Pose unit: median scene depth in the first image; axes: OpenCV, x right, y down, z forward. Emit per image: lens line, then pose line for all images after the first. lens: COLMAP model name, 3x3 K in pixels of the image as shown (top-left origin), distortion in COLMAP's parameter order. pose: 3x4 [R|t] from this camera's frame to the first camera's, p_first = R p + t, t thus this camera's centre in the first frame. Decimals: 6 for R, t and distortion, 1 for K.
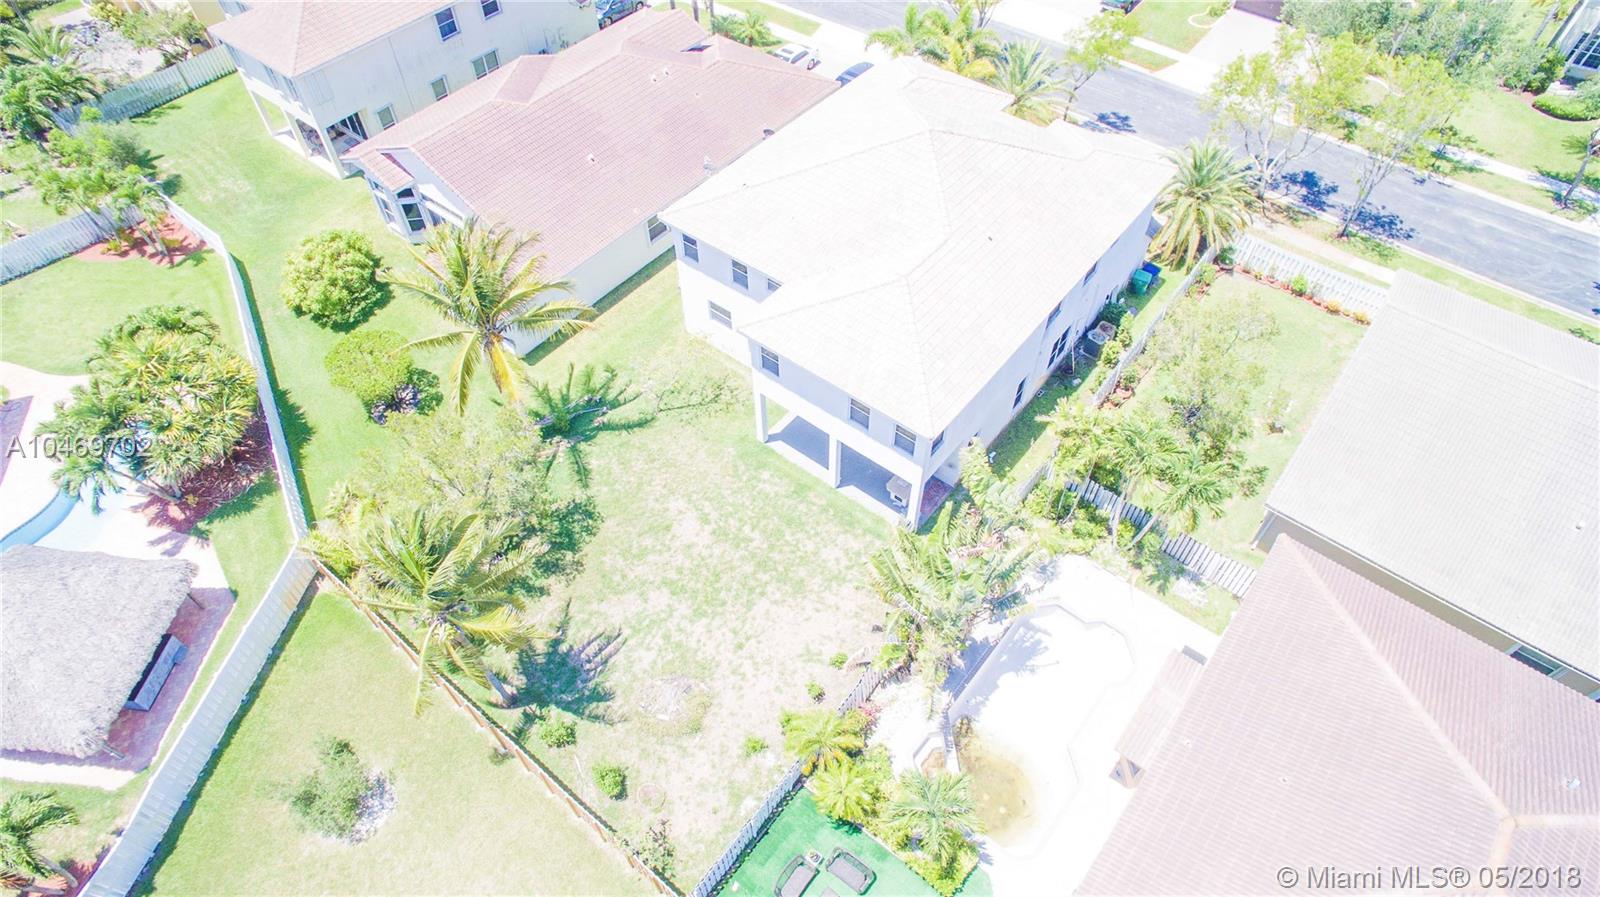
lens RADIAL K [[927.4, 0, 795.9], [0, 927.4, 457.0], [0, 0, 1]] dist [-0.111728, 0.077523]
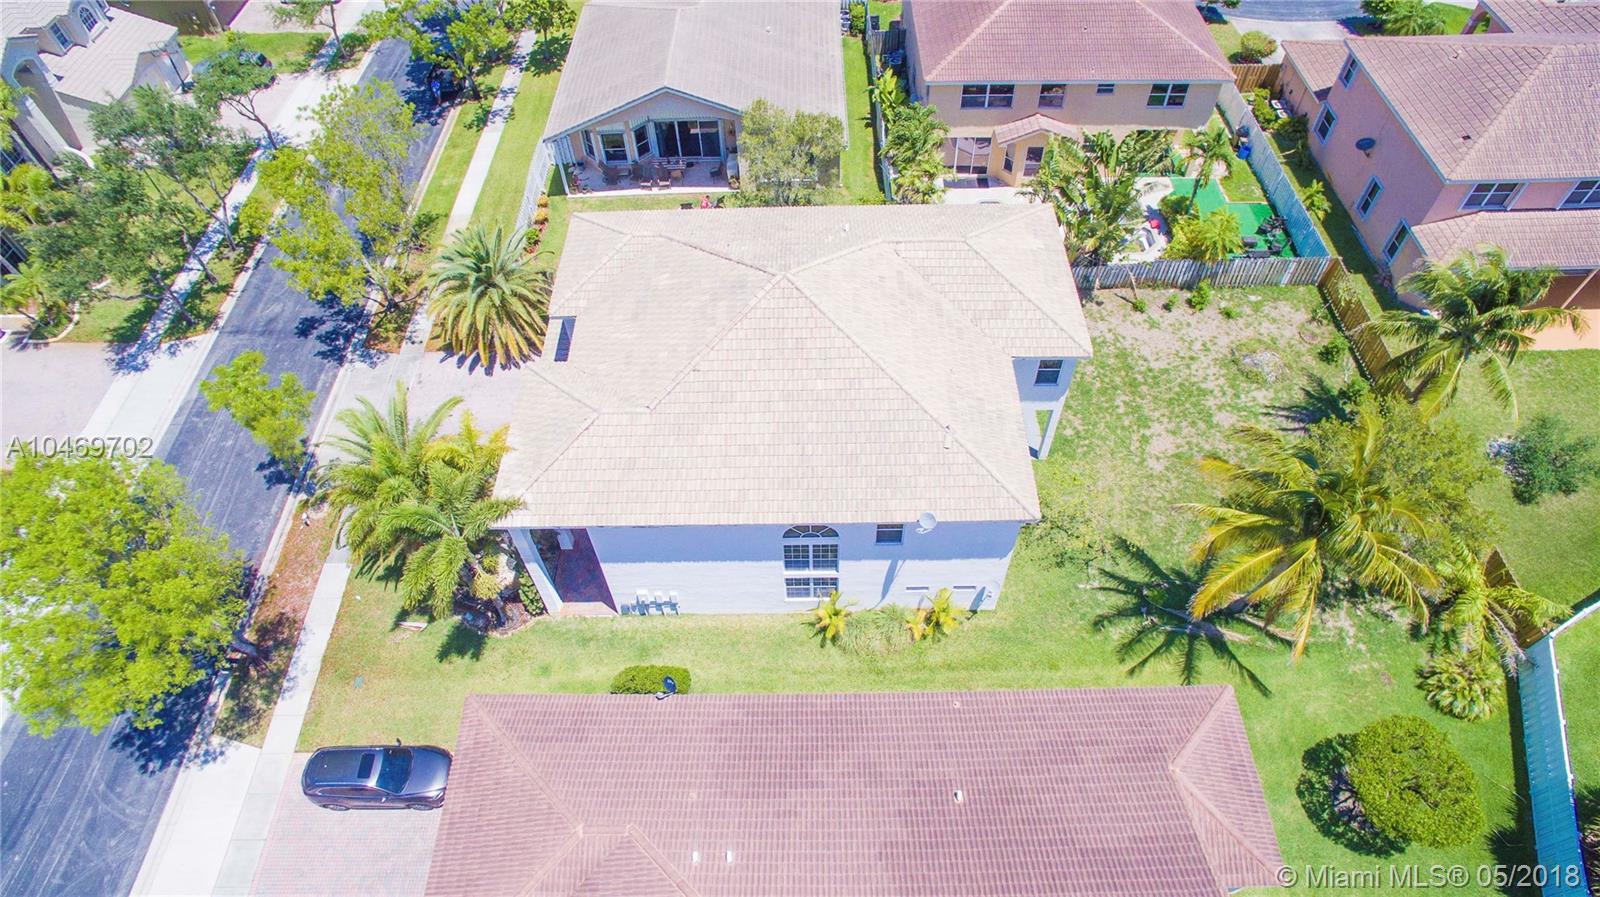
lens RADIAL K [[927.4, 0, 790.0], [0, 927.4, 468.4], [0, 0, 1]] dist [-0.111728, 0.077523]
pose [[-0.624751, -0.607906, 0.490037, -0.321455], [0.634908, -0.030189, 0.771998, -0.851269], [-0.454509, 0.793435, 0.404825, 0.665407]]
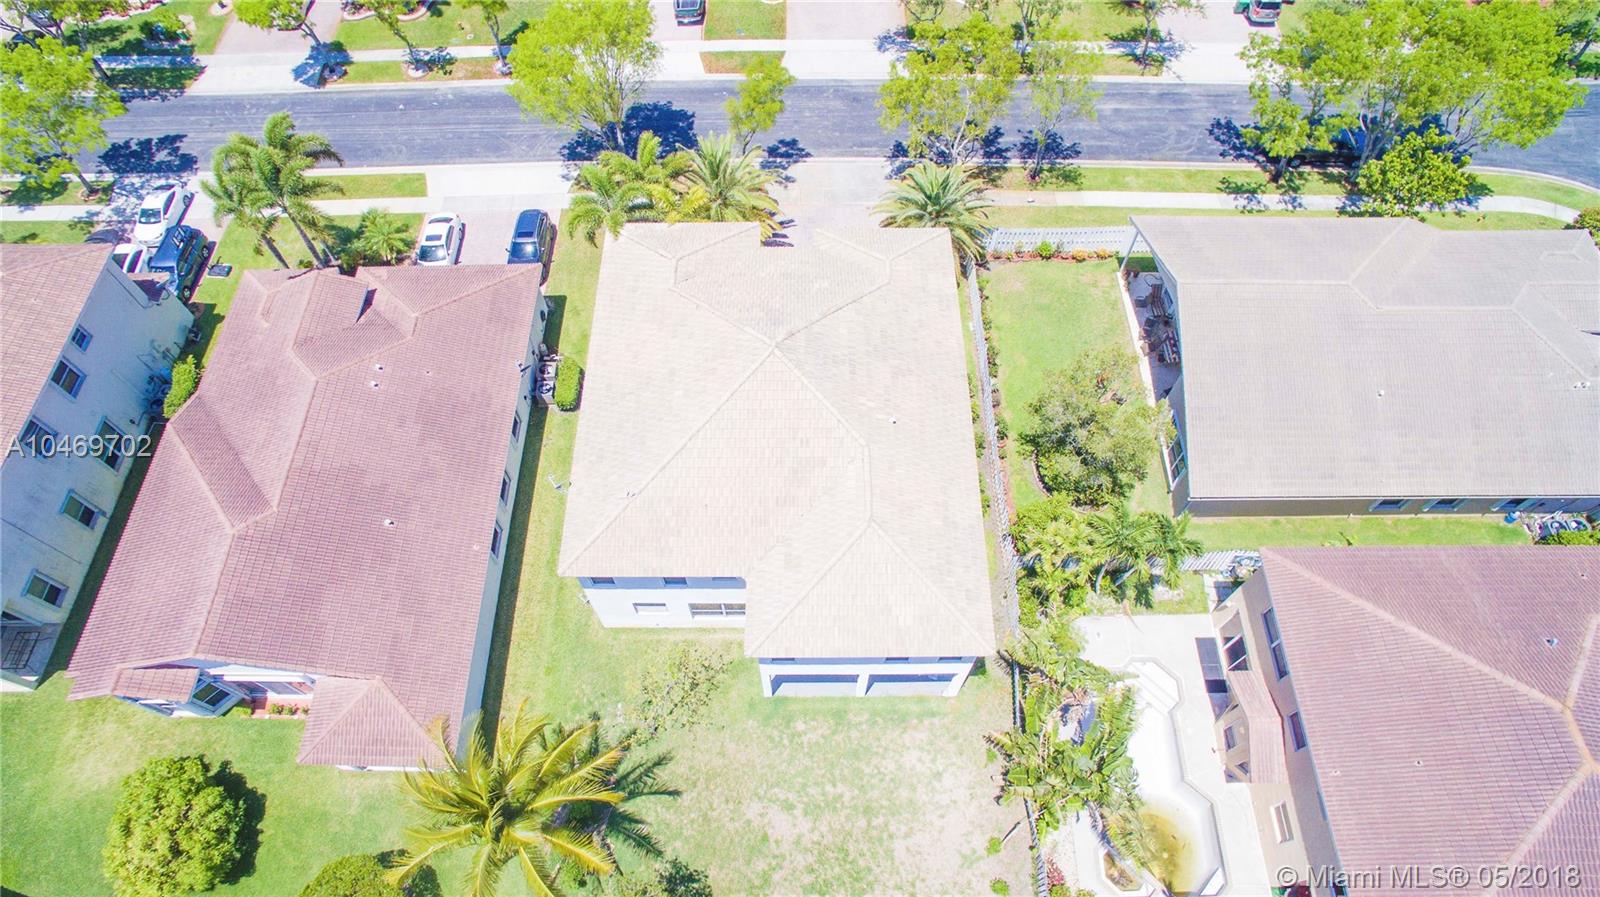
lens RADIAL K [[927.4, 0, 794.0], [0, 927.4, 459.6], [0, 0, 1]] dist [-0.111728, 0.077523]
pose [[0.779904, -0.541148, 0.314497, -0.169263], [0.492887, 0.840691, 0.224277, -0.387818], [-0.385763, -0.019903, 0.922383, 0.091182]]
